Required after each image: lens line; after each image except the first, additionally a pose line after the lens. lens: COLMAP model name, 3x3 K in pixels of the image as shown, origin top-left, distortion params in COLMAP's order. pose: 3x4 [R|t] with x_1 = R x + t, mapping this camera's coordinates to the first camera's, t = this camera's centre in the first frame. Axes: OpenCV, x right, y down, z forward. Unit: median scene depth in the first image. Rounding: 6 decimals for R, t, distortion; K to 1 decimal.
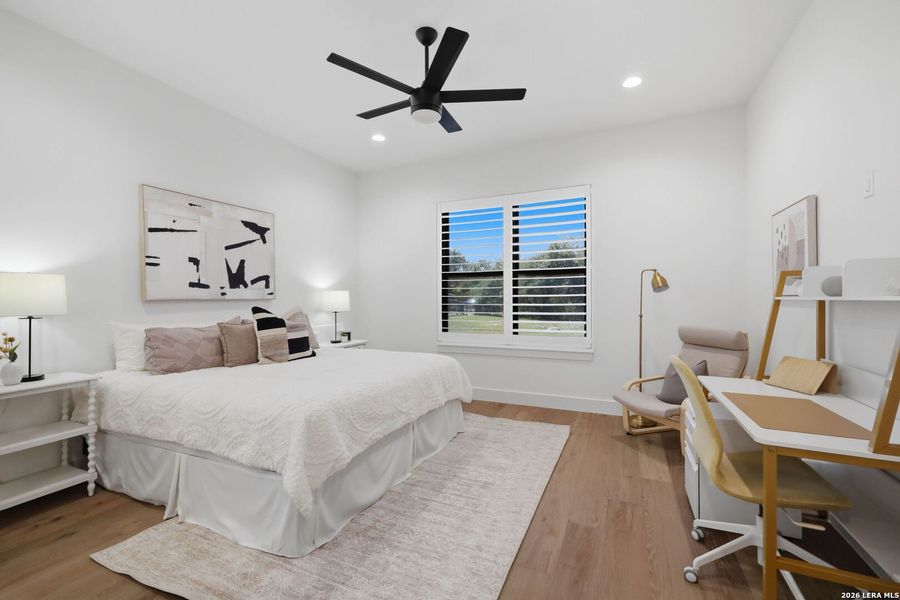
lens RADIAL K [[380.3, 0, 453.1], [0, 380.3, 300.0], [0, 0, 1]] dist [0.001471, 0.000295]
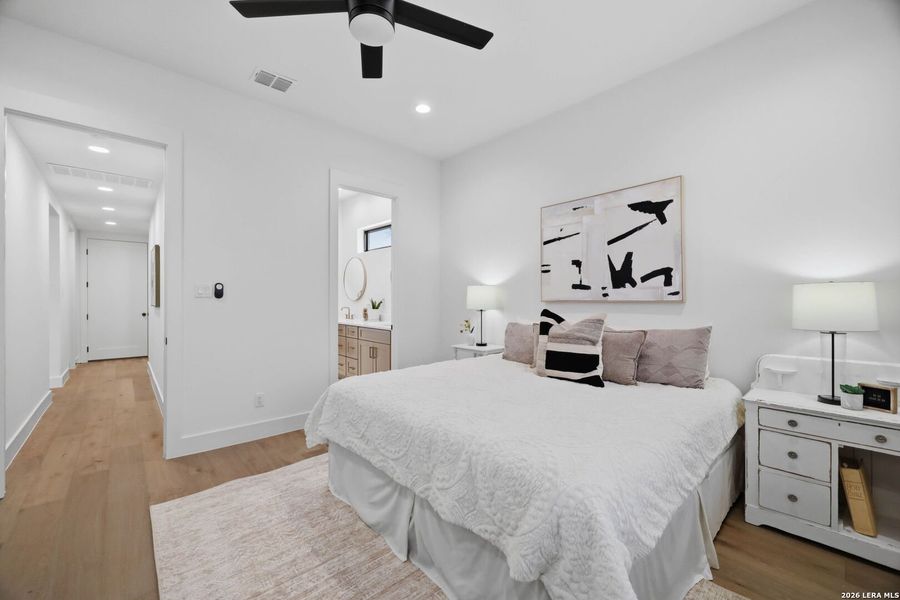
lens RADIAL K [[380.3, 0, 456.3], [0, 380.3, 301.7], [0, 0, 1]] dist [0.001471, 0.000295]
pose [[-0.415334, 0.011385, -0.909598, 0.370545], [-0.001780, 0.999910, 0.013328, -0.011925], [0.909667, 0.007154, -0.415277, 1.089602]]
